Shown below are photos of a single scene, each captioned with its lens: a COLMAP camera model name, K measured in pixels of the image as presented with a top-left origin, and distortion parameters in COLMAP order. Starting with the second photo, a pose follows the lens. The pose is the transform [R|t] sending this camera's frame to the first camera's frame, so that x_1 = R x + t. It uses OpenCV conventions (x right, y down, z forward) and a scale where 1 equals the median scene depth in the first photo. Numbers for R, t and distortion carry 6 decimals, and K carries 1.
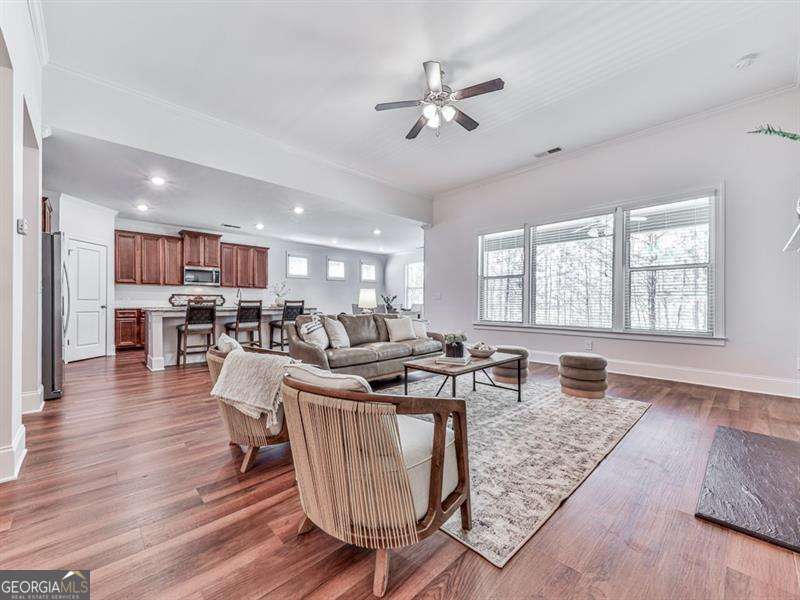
lens RADIAL K [[339.3, 0, 393.8], [0, 339.3, 304.6], [0, 0, 1]] dist [0.000062, -0.000204]
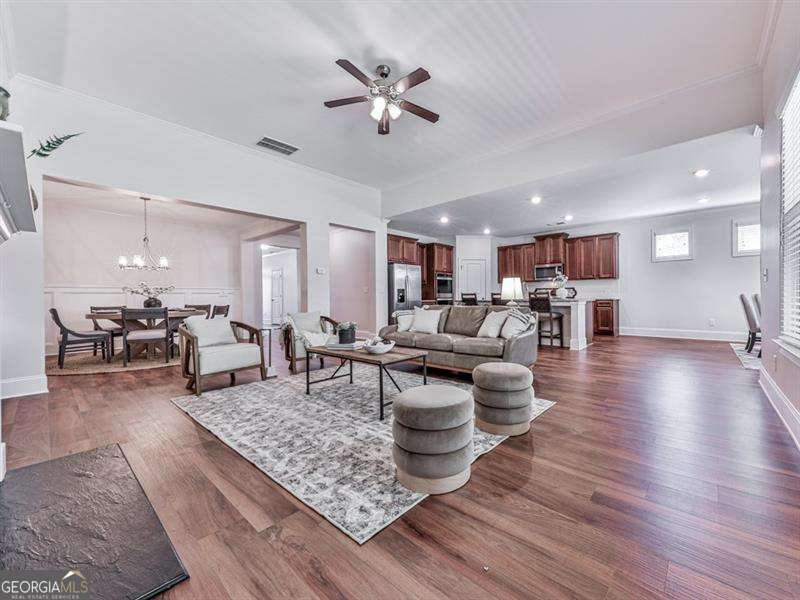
lens RADIAL K [[307.9, 0, 398.4], [0, 307.9, 298.7], [0, 0, 1]] dist [0.009431, -0.000045]
pose [[0.086830, 0.000966, -0.996223, 0.469657], [0.004840, 0.999987, 0.001392, 0.003123], [0.996211, -0.004943, 0.086825, 0.424921]]
